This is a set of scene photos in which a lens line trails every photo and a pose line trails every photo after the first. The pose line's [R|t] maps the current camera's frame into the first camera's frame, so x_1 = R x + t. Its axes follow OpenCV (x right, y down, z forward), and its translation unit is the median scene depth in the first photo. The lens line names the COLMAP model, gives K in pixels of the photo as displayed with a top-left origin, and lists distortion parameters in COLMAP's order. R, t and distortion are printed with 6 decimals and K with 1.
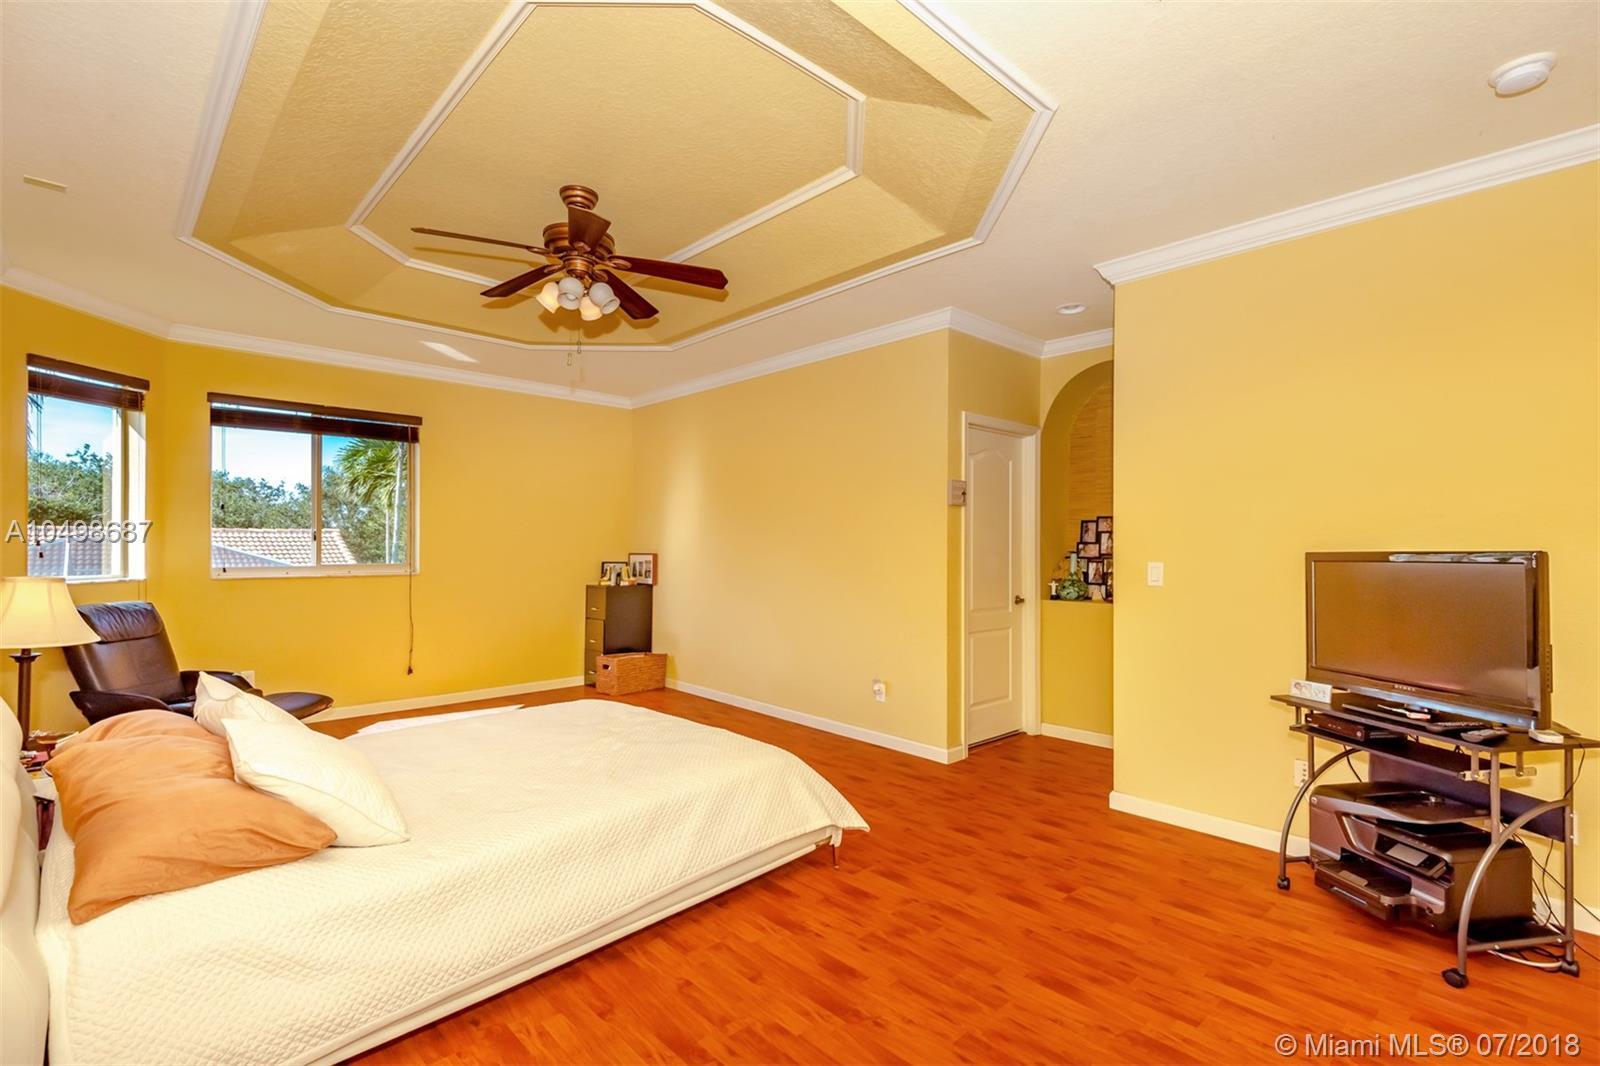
lens RADIAL K [[734.7, 0, 800.6], [0, 734.7, 546.3], [0, 0, 1]] dist [0.030697, -0.024752]
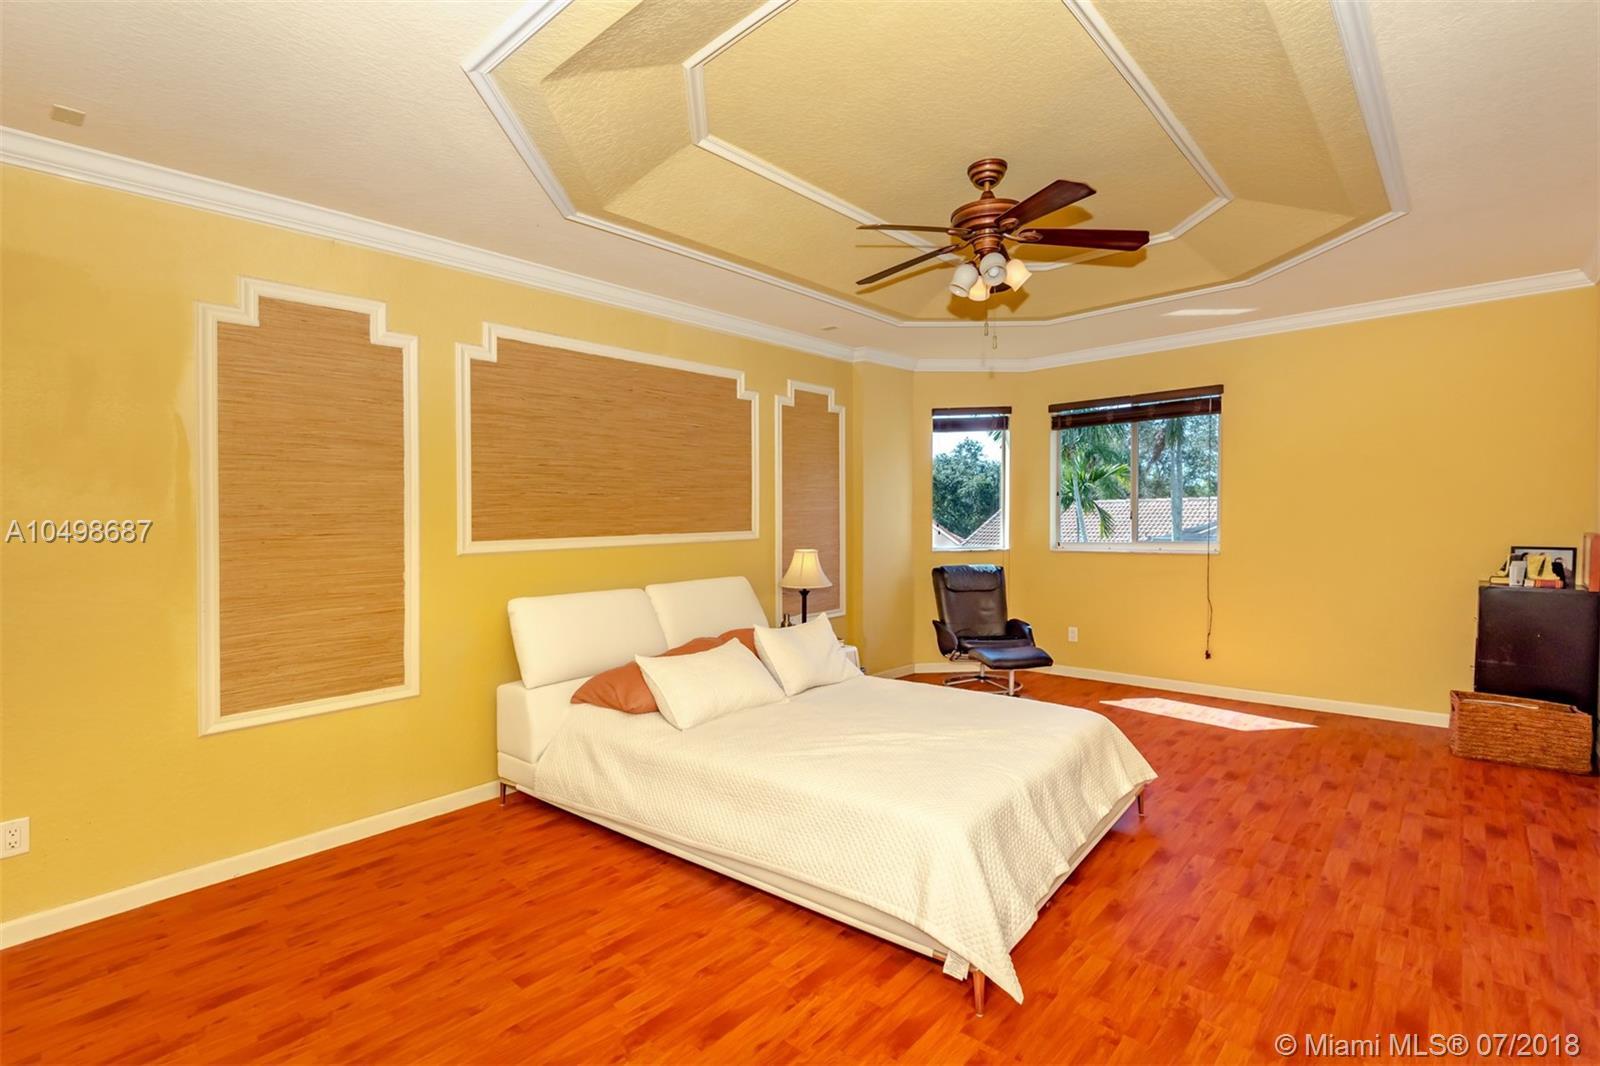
lens RADIAL K [[723.3, 0, 800.0], [0, 723.3, 533.0], [0, 0, 1]] dist [0.029379, -0.023226]
pose [[0.087964, 0.016396, -0.995989, 0.755848], [0.018977, 0.999655, 0.018133, -0.033764], [0.995943, -0.020496, 0.087623, 0.837389]]
